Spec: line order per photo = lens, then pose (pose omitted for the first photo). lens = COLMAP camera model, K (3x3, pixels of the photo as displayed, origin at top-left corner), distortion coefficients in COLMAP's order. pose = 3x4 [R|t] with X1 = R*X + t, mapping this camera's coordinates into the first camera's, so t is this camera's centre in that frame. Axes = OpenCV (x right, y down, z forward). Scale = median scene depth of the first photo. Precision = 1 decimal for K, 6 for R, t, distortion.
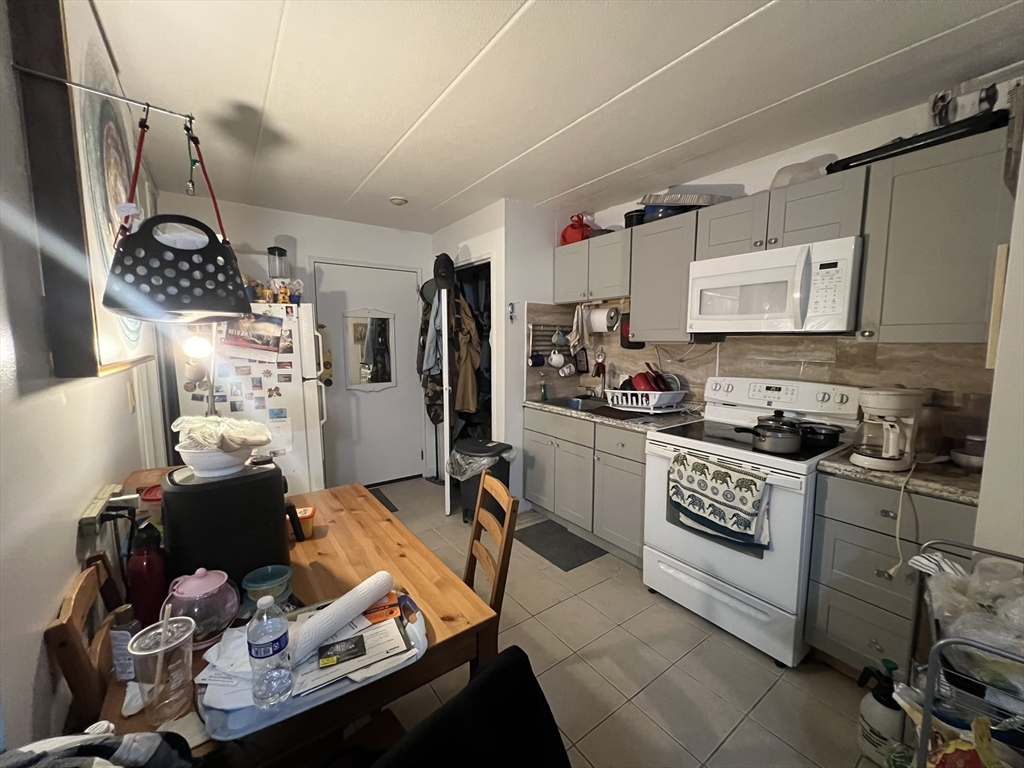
lens RADIAL K [[408.7, 0, 511.6], [0, 408.7, 387.4], [0, 0, 1]] dist [0.001810, 0.000026]
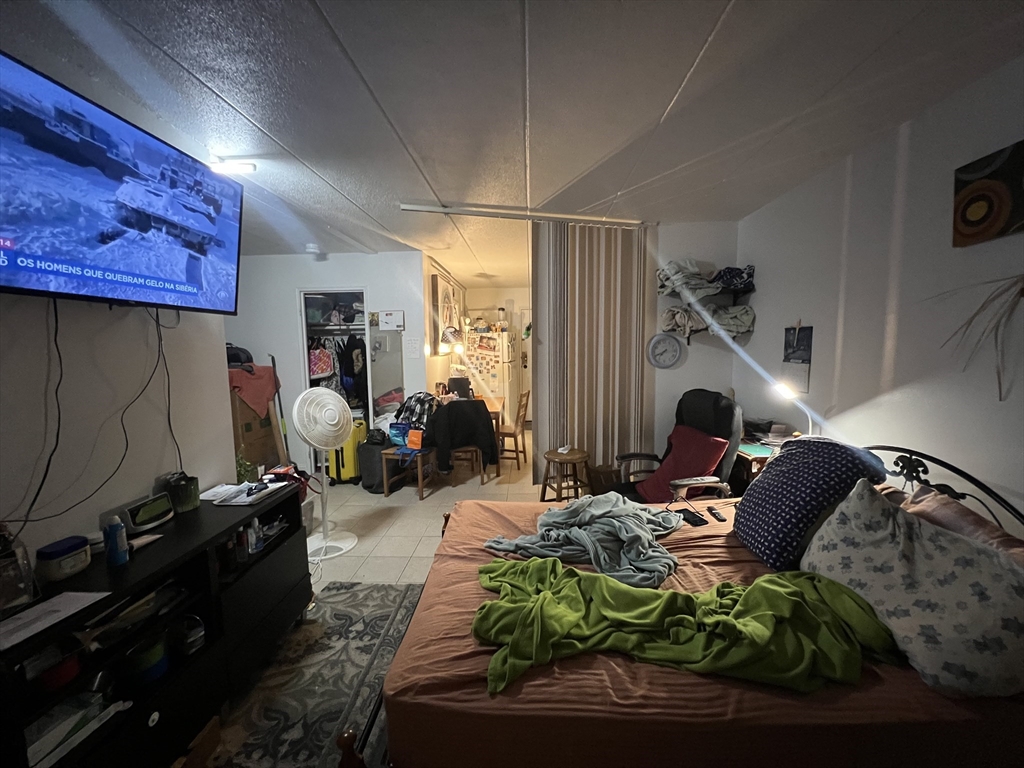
lens RADIAL K [[408.7, 0, 512.0], [0, 408.7, 383.1], [0, 0, 1]] dist [0.001810, 0.000026]
pose [[0.790528, 0.050954, -0.610303, 1.561919], [-0.059834, 0.998191, 0.005835, 0.129302], [0.609496, 0.031905, 0.792147, -1.374829]]
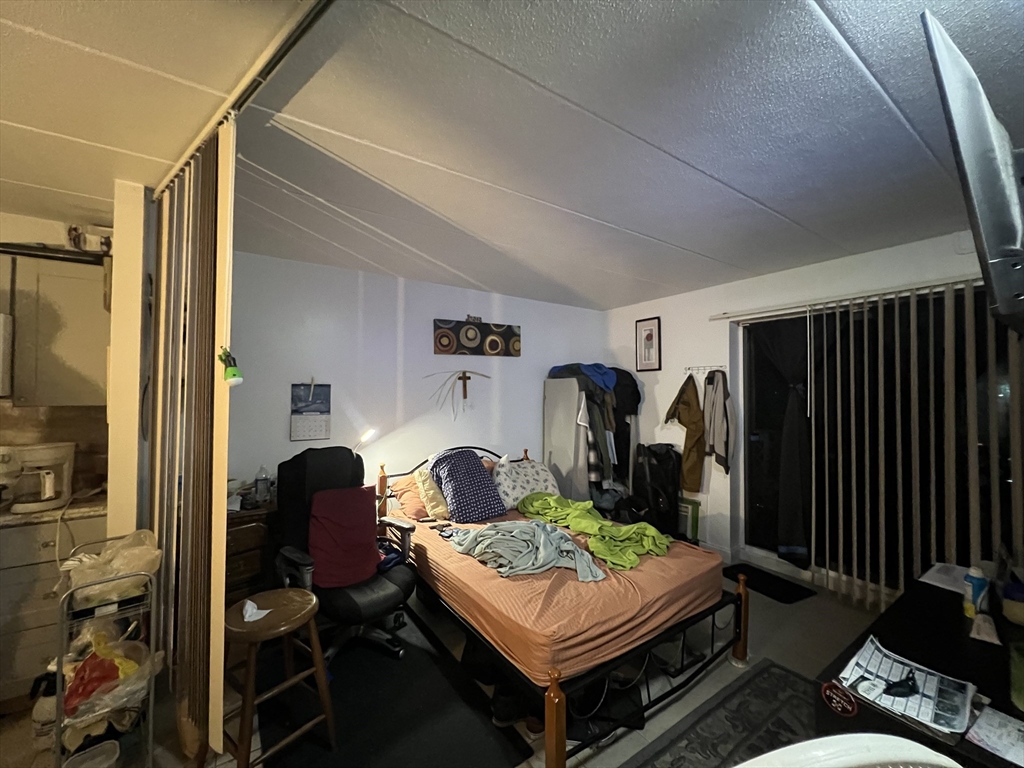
lens RADIAL K [[408.7, 0, 507.8], [0, 408.7, 385.3], [0, 0, 1]] dist [0.001810, 0.000026]
pose [[0.039965, 0.024418, 0.998903, -0.248869], [0.109126, 0.993615, -0.028655, 0.014893], [-0.993224, 0.110152, 0.037045, -0.427604]]
